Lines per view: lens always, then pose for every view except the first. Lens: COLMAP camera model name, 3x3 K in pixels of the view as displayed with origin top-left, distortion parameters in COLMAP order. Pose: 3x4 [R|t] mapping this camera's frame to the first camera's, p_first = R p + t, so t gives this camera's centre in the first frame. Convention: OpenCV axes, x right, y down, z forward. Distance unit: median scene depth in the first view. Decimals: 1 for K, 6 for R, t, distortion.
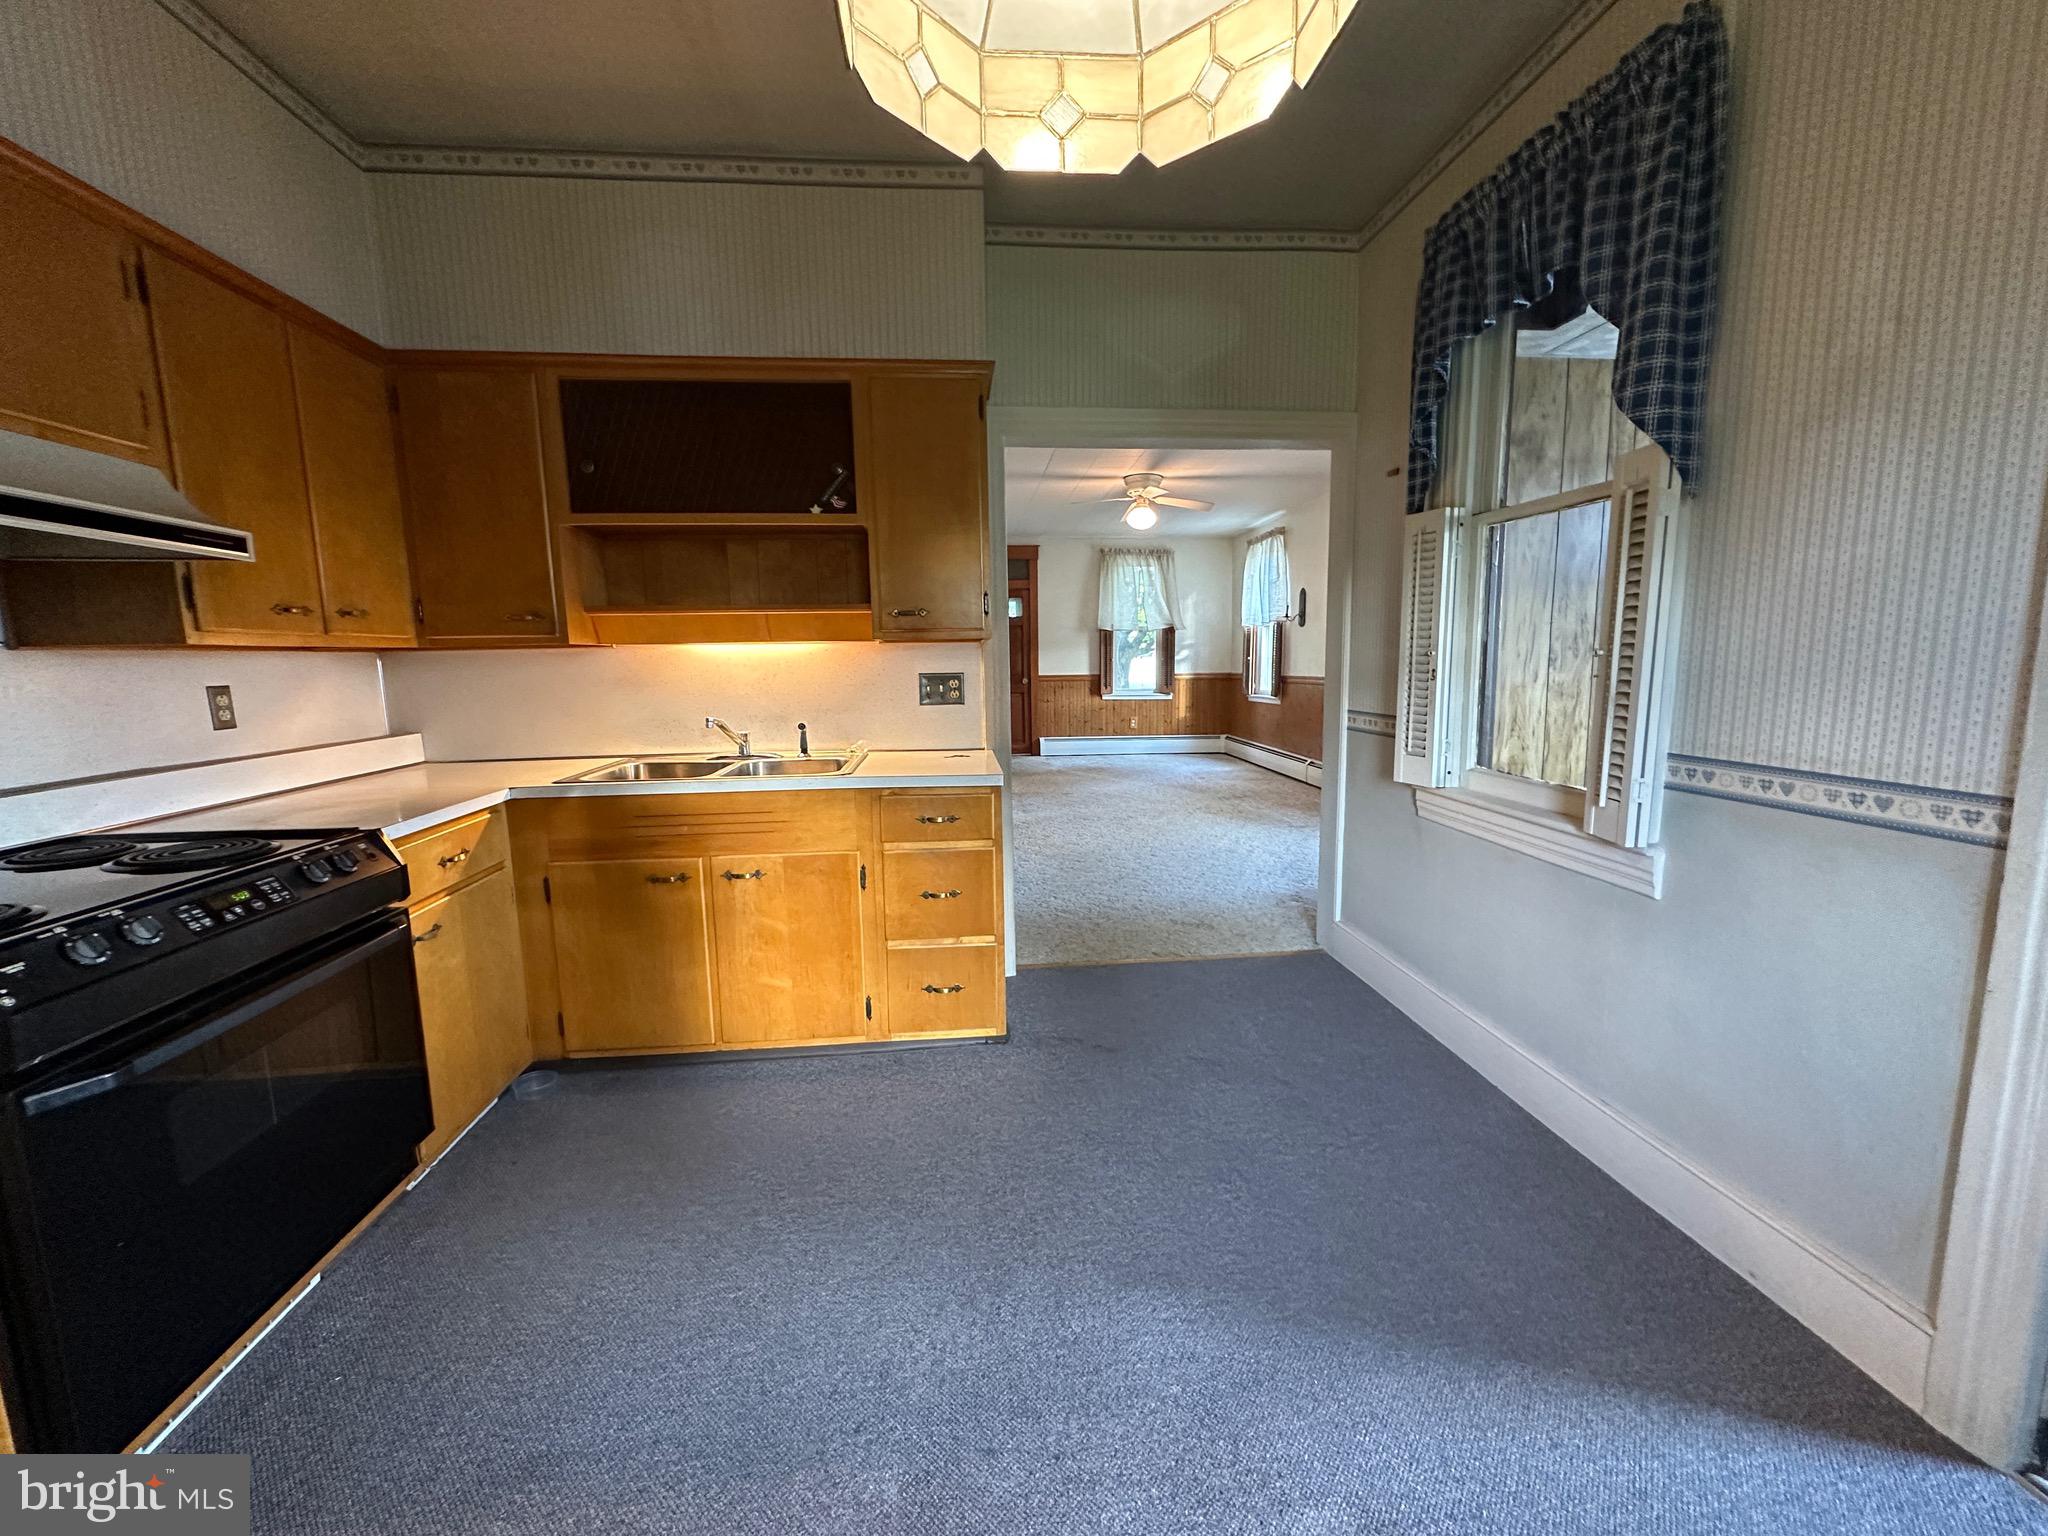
lens RADIAL K [[820.6, 0, 1021.9], [0, 820.6, 767.6], [0, 0, 1]] dist [0.008813, 0.000464]
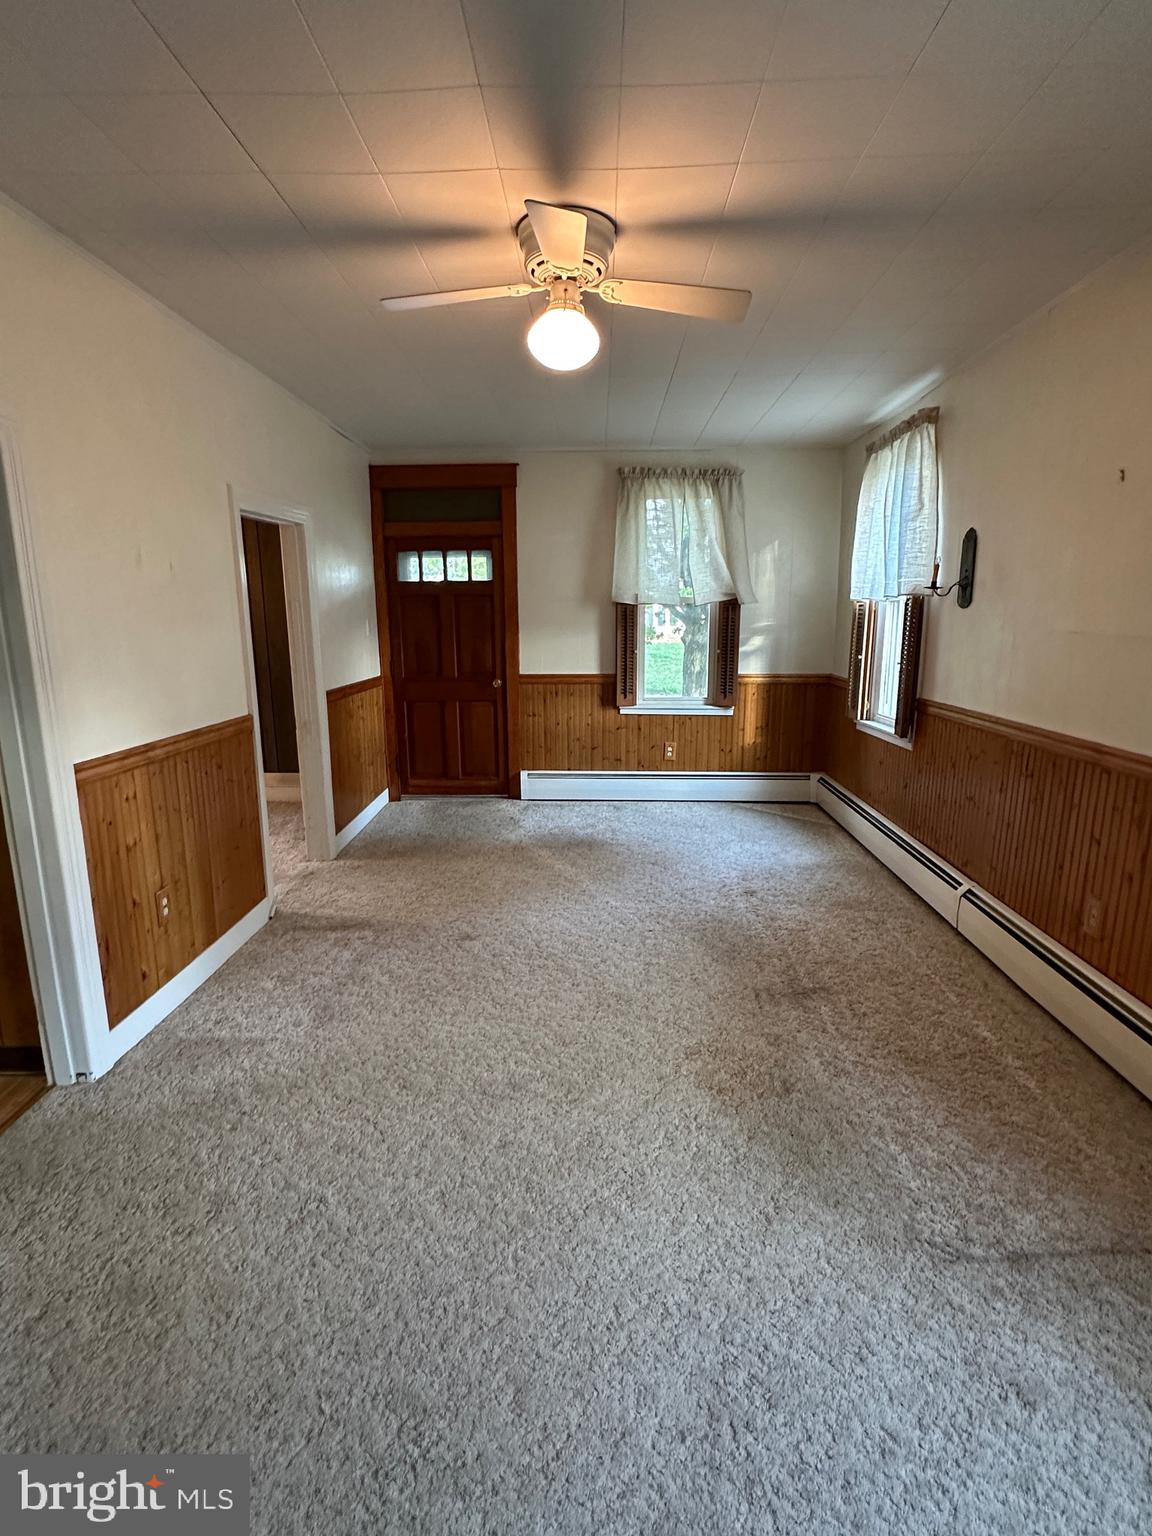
lens RADIAL K [[756.6, 0, 572.2], [0, 756.6, 771.2], [0, 0, 1]] dist [0.001305, 0.000029]
pose [[0.992539, 0.031151, -0.117879, 0.141381], [-0.021984, 0.996689, 0.078283, -0.089993], [0.119927, -0.075107, 0.989938, 0.443801]]
